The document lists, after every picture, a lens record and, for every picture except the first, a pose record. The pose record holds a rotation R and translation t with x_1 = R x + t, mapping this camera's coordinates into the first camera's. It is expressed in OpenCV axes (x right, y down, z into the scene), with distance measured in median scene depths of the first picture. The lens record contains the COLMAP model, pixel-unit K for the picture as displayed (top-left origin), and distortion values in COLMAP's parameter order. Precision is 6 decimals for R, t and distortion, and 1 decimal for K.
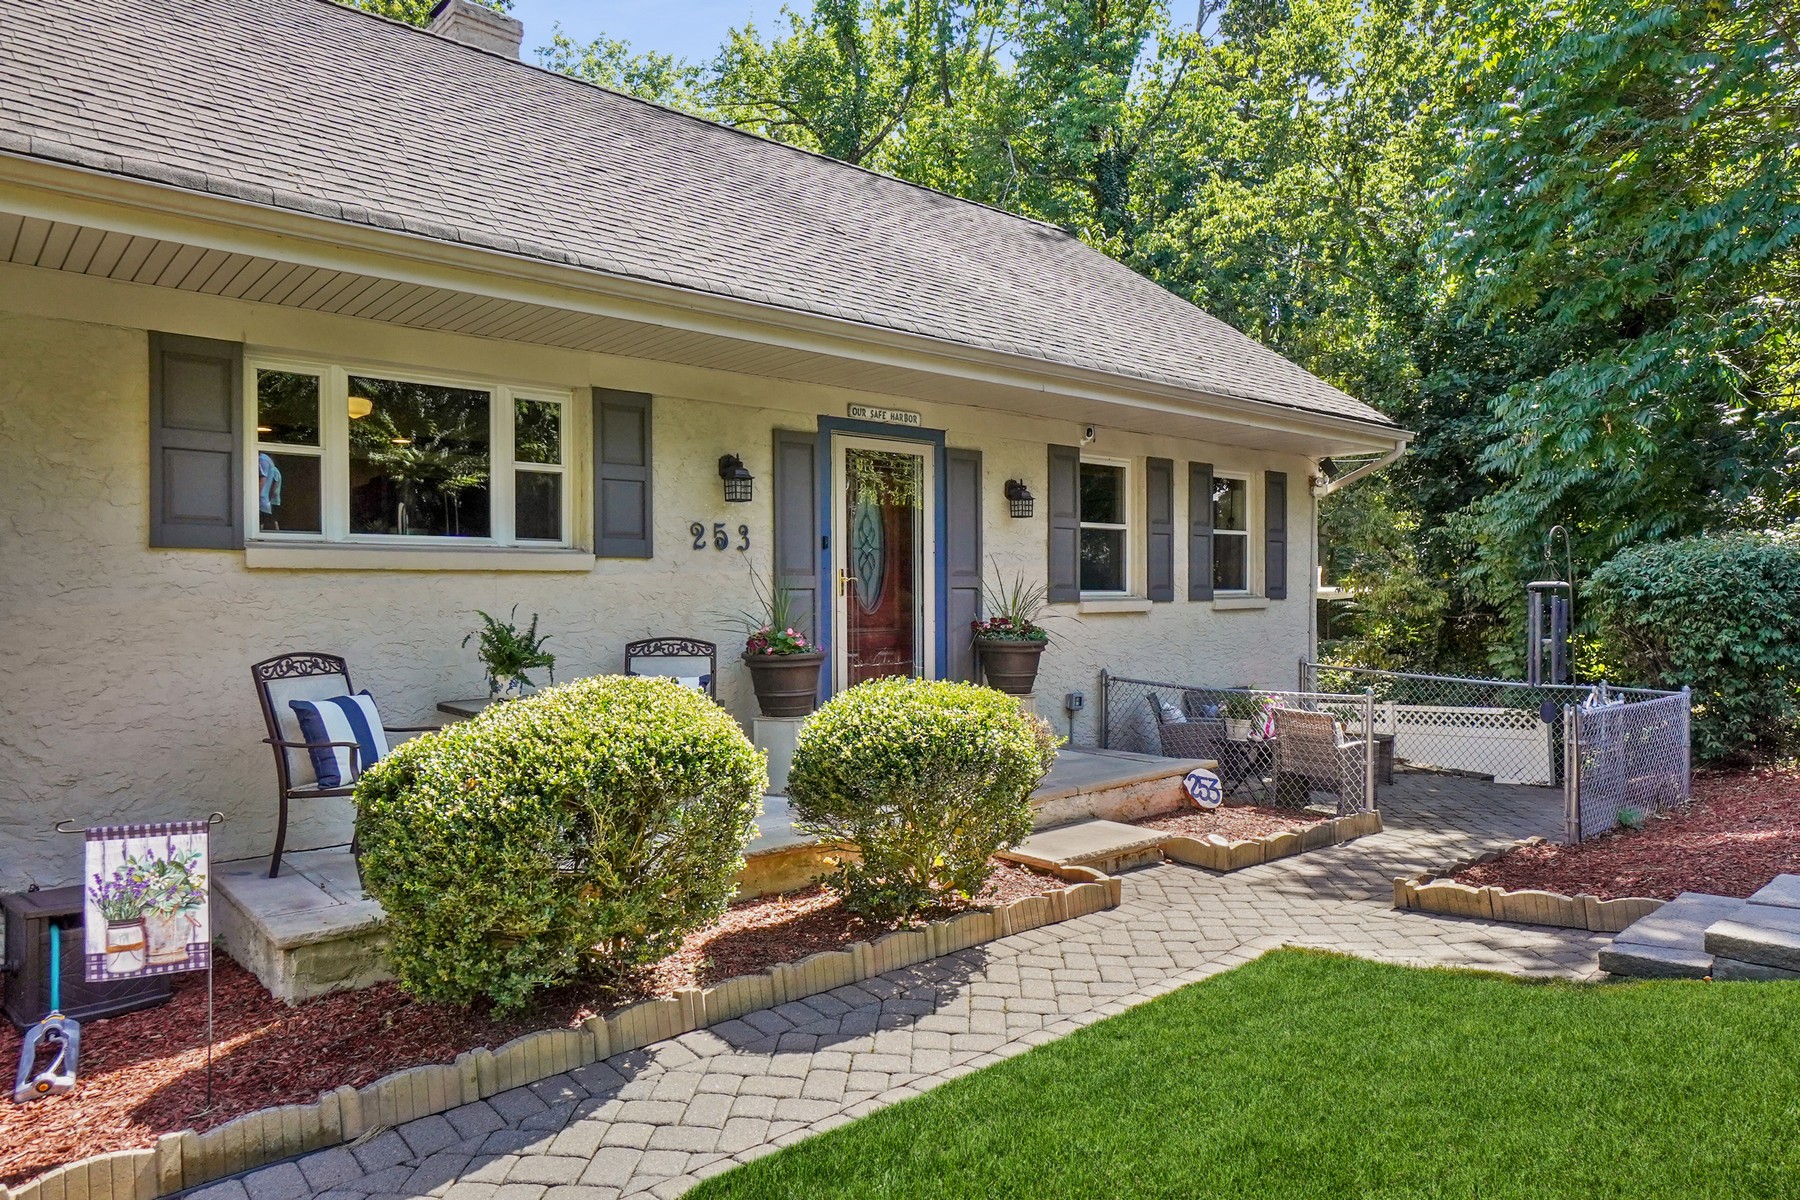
lens RADIAL K [[1121.4, 0, 899.3], [0, 1121.4, 626.0], [0, 0, 1]] dist [-0.000429, 0.000001]
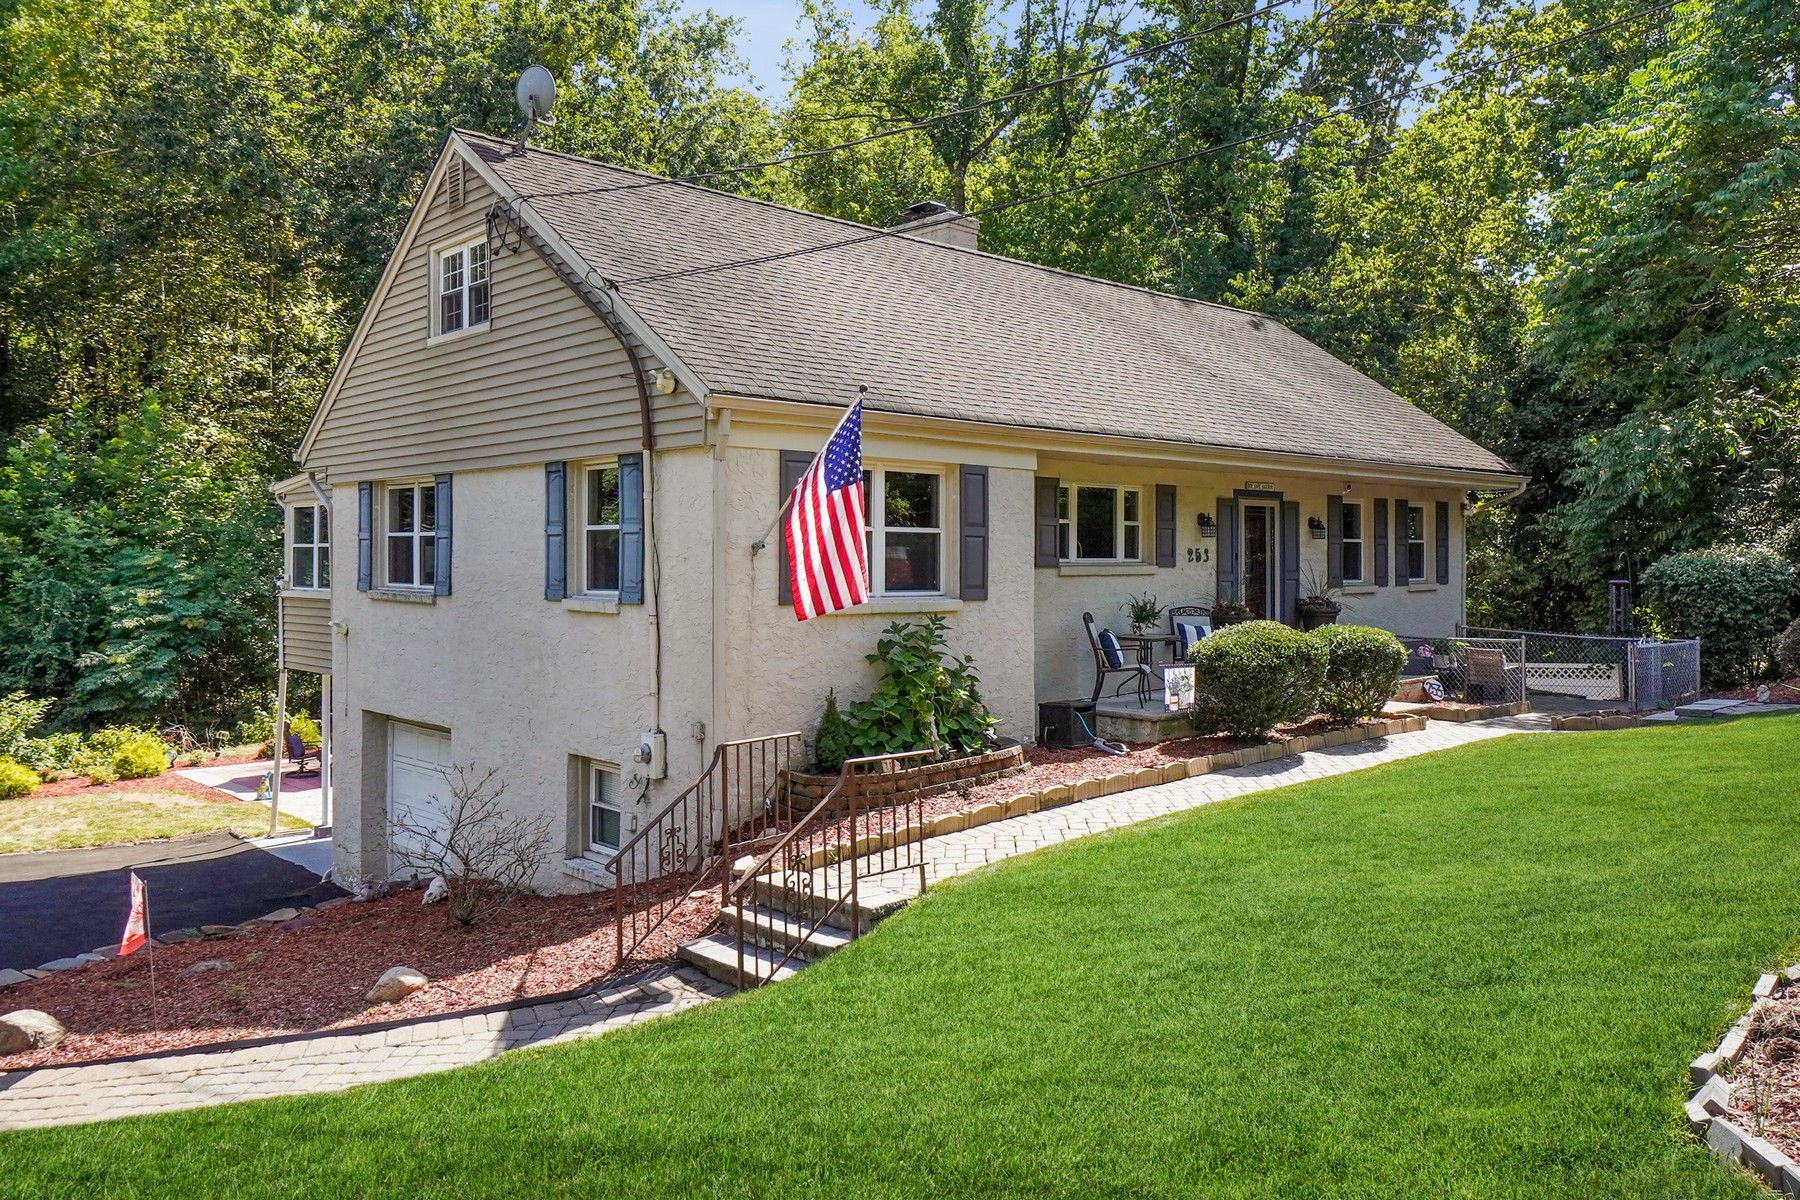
lens RADIAL K [[1326.3, 0, 900.3], [0, 1326.3, 556.2], [0, 0, 1]] dist [0.032490, 0.000924]
pose [[0.999413, 0.004698, 0.033949, -0.613487], [-0.003645, 0.999512, -0.031023, -0.002806], [-0.034078, 0.030881, 0.998942, -1.051623]]
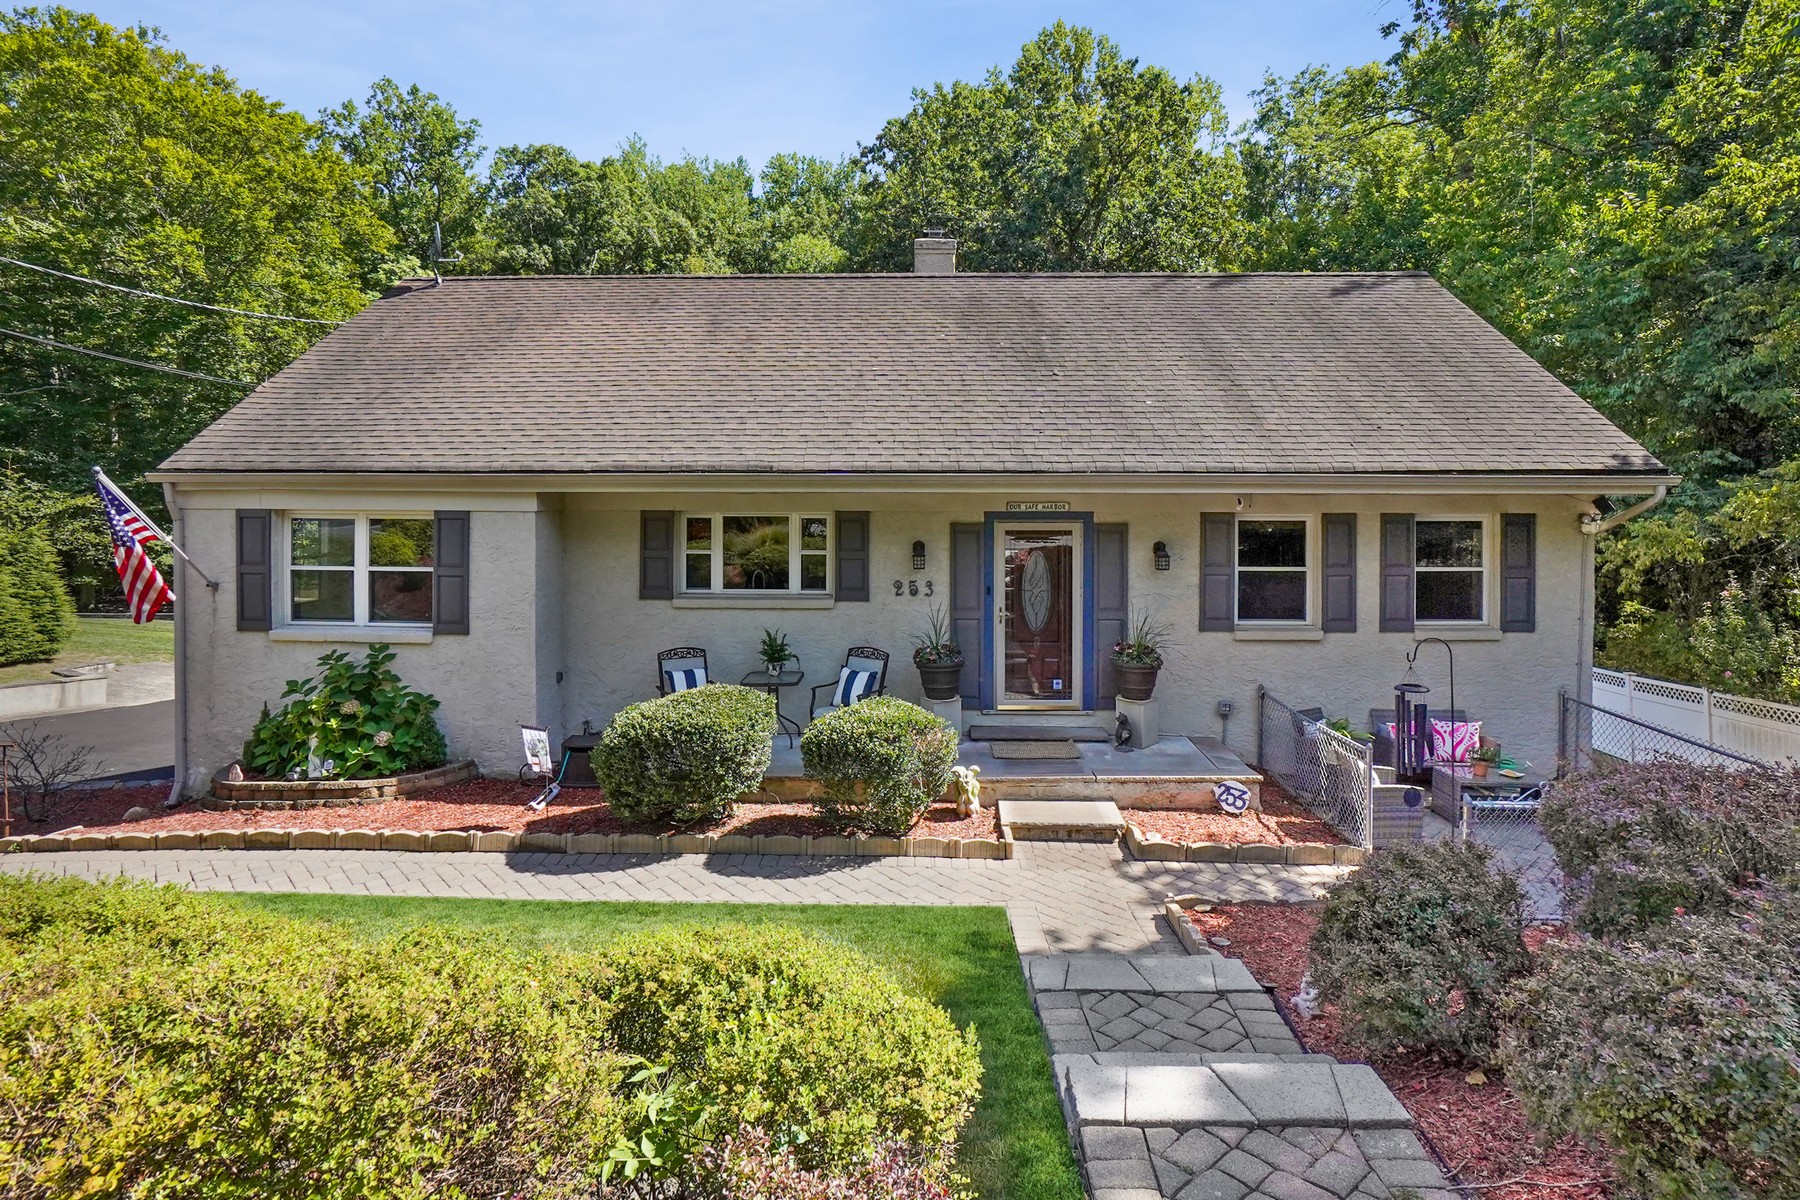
lens RADIAL K [[895.1, 0, 897.5], [0, 895.1, 521.6], [0, 0, 1]] dist [-0.027518, 0.000153]
pose [[0.728157, 0.022065, -0.685055, 0.621297], [-0.025623, 0.999659, 0.004964, -0.152680], [0.684931, 0.013938, 0.728474, -0.021009]]
